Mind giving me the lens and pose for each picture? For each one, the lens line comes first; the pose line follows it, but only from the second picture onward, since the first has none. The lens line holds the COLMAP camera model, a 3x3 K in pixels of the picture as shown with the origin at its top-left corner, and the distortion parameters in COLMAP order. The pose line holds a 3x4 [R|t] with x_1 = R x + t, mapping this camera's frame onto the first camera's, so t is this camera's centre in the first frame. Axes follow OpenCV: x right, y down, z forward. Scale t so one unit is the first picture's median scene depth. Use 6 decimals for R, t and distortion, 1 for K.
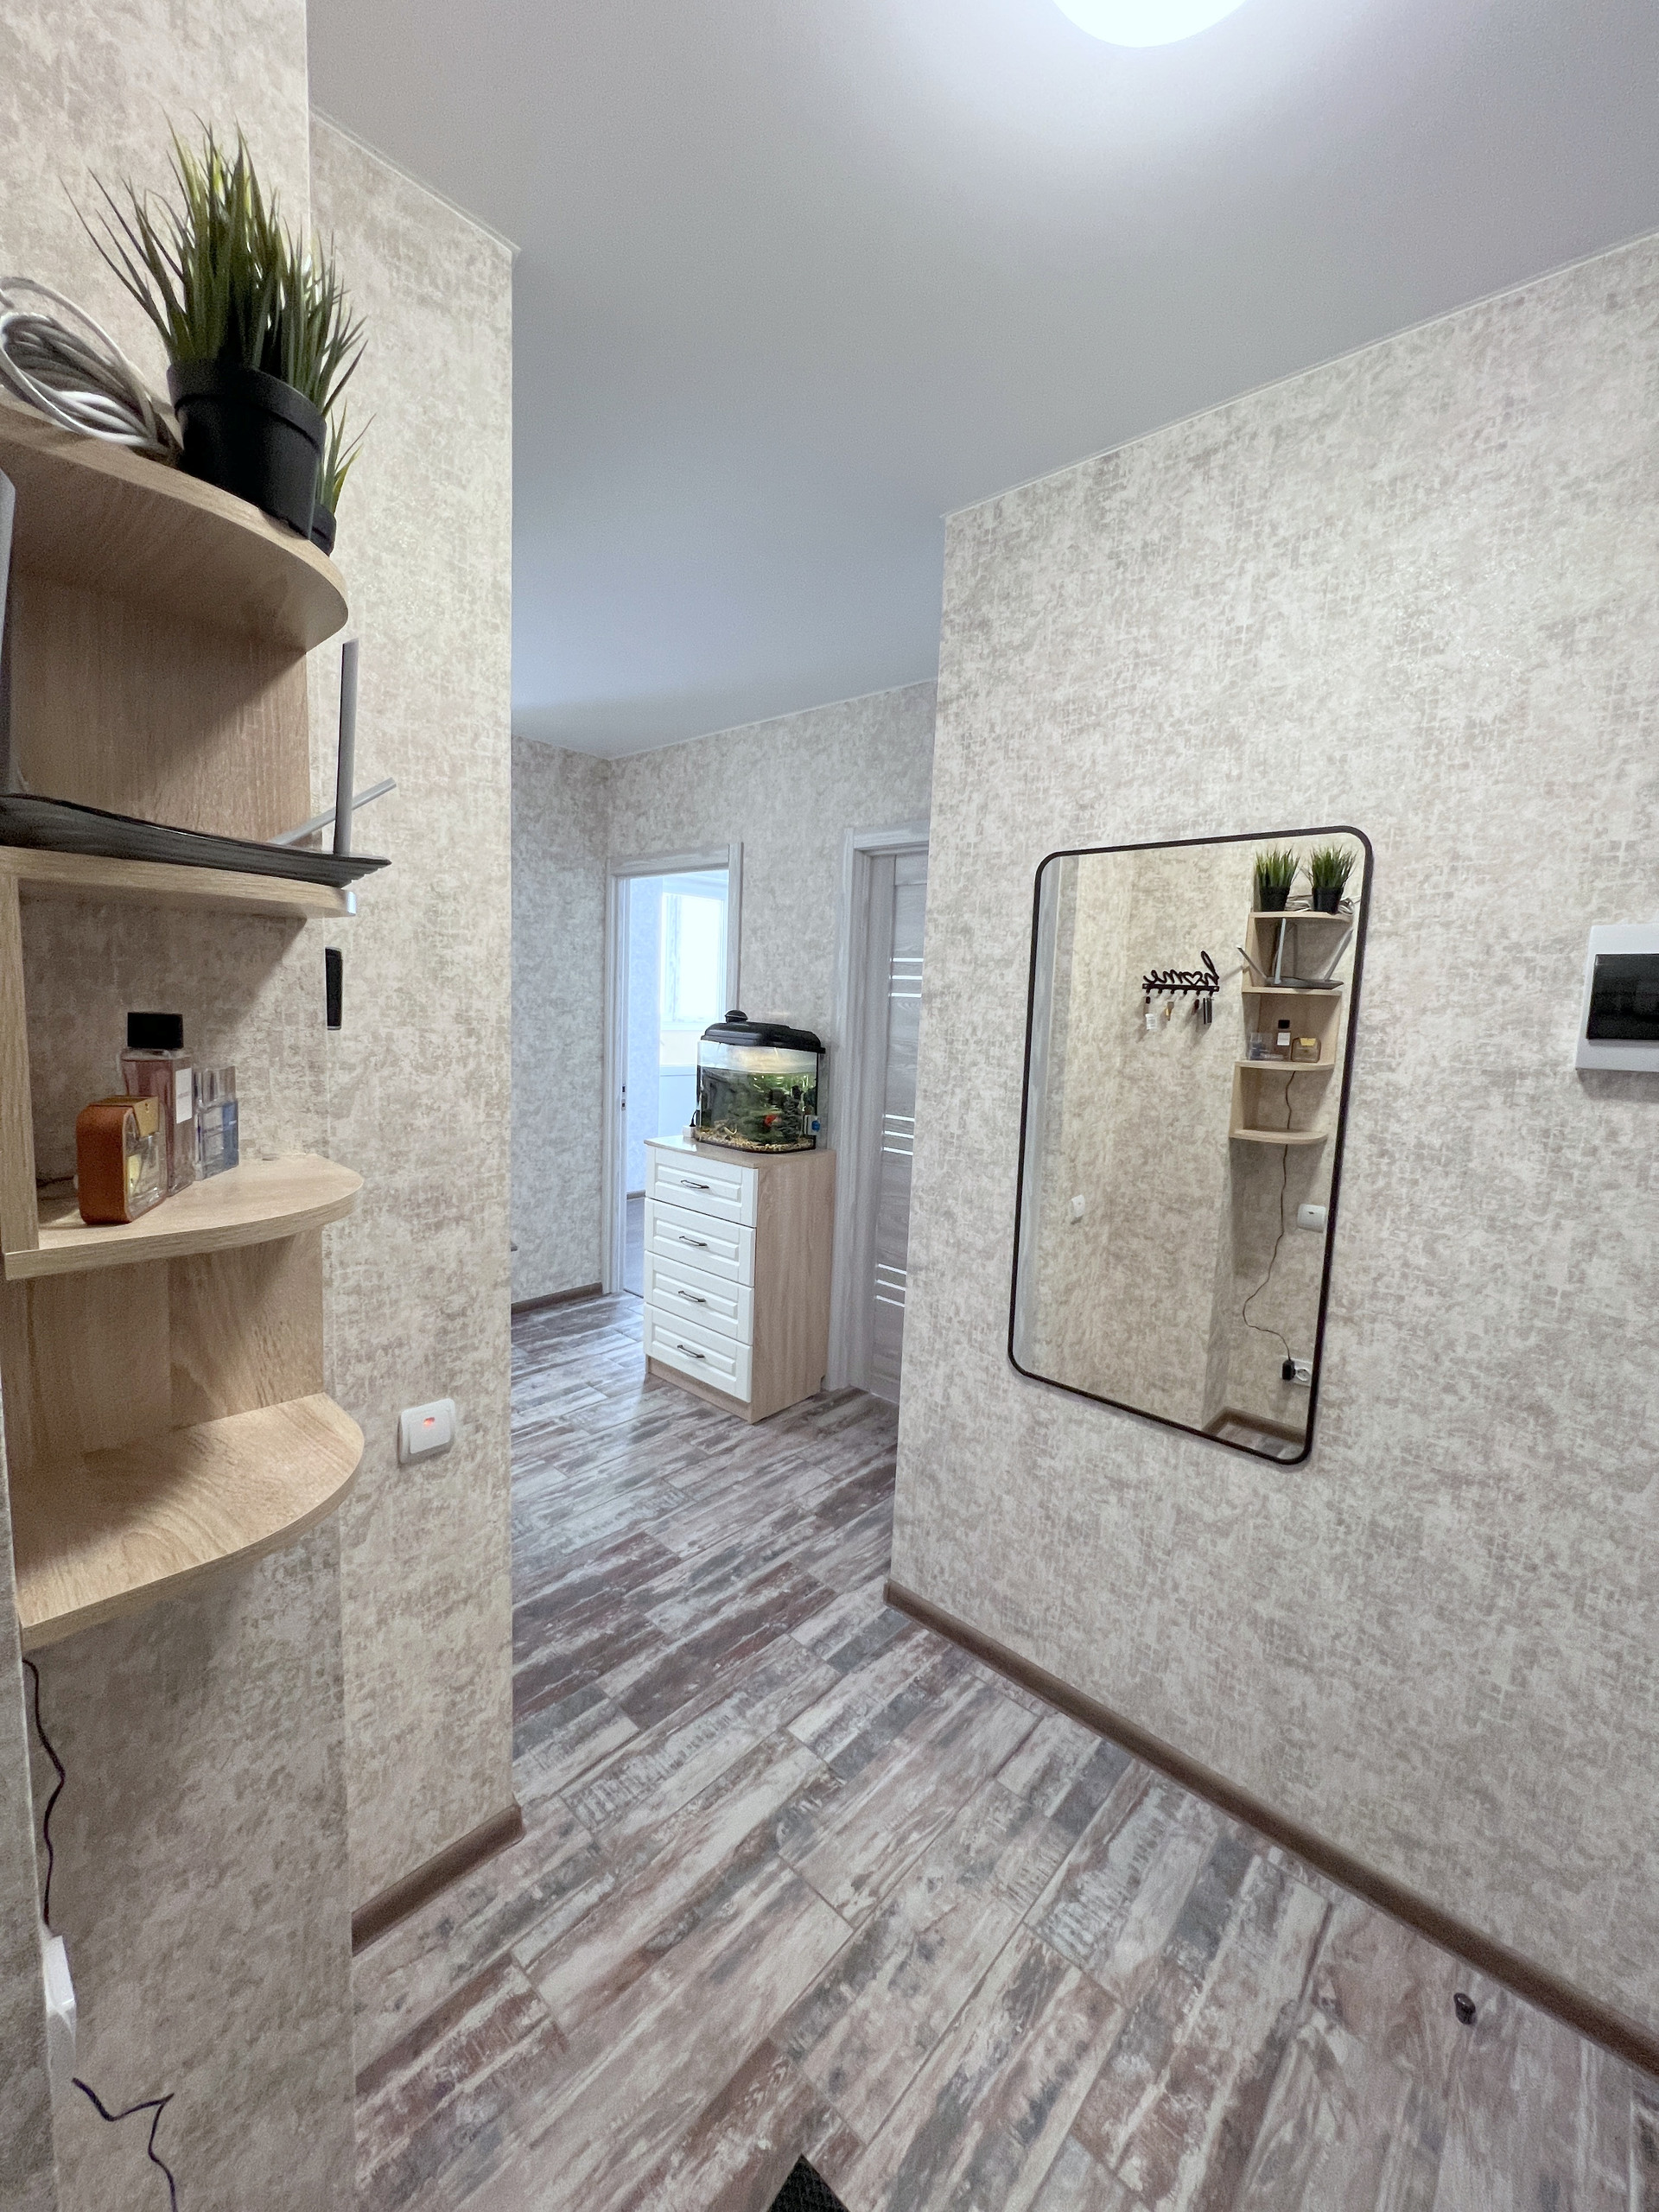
lens RADIAL K [[897.0, 0, 829.5], [0, 897.0, 1106.0], [0, 0, 1]] dist [0.003482, 0.000035]
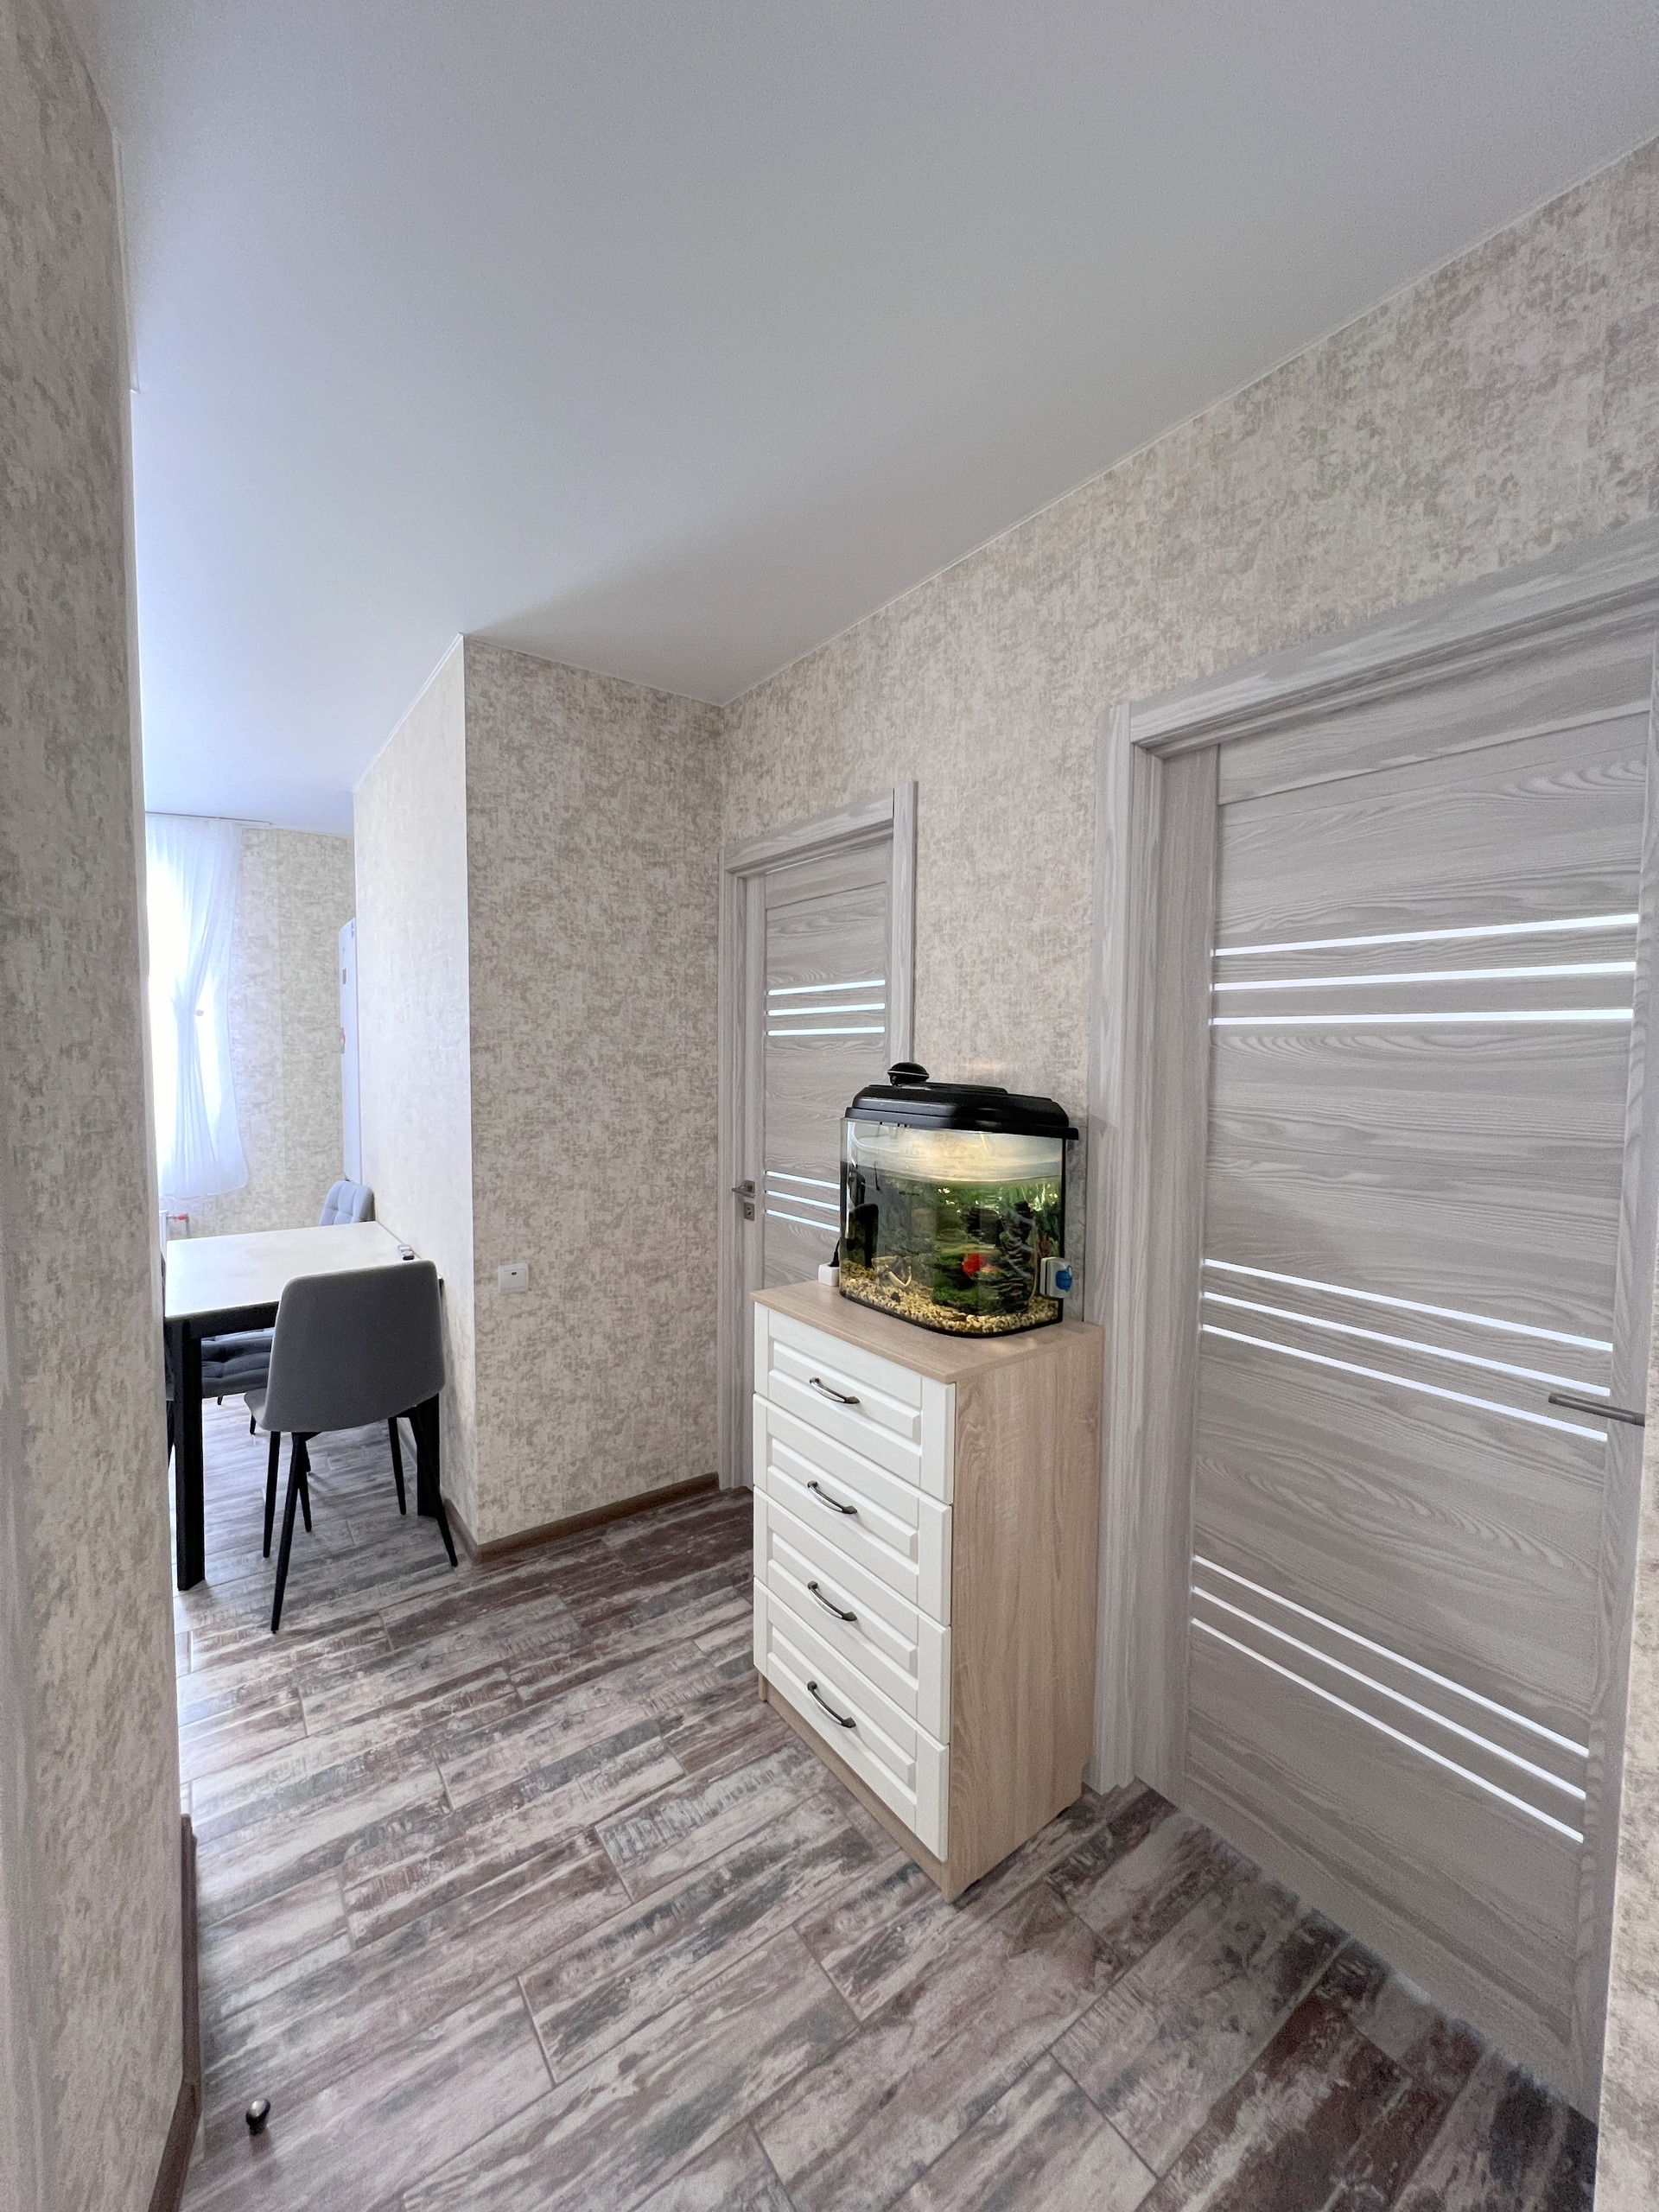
lens RADIAL K [[897.0, 0, 829.5], [0, 897.0, 1106.0], [0, 0, 1]] dist [0.003482, 0.000035]
pose [[0.979214, -0.020546, -0.201787, -0.041036], [0.008195, 0.998052, -0.061851, -0.046980], [0.202664, 0.058912, 0.977475, 0.459063]]
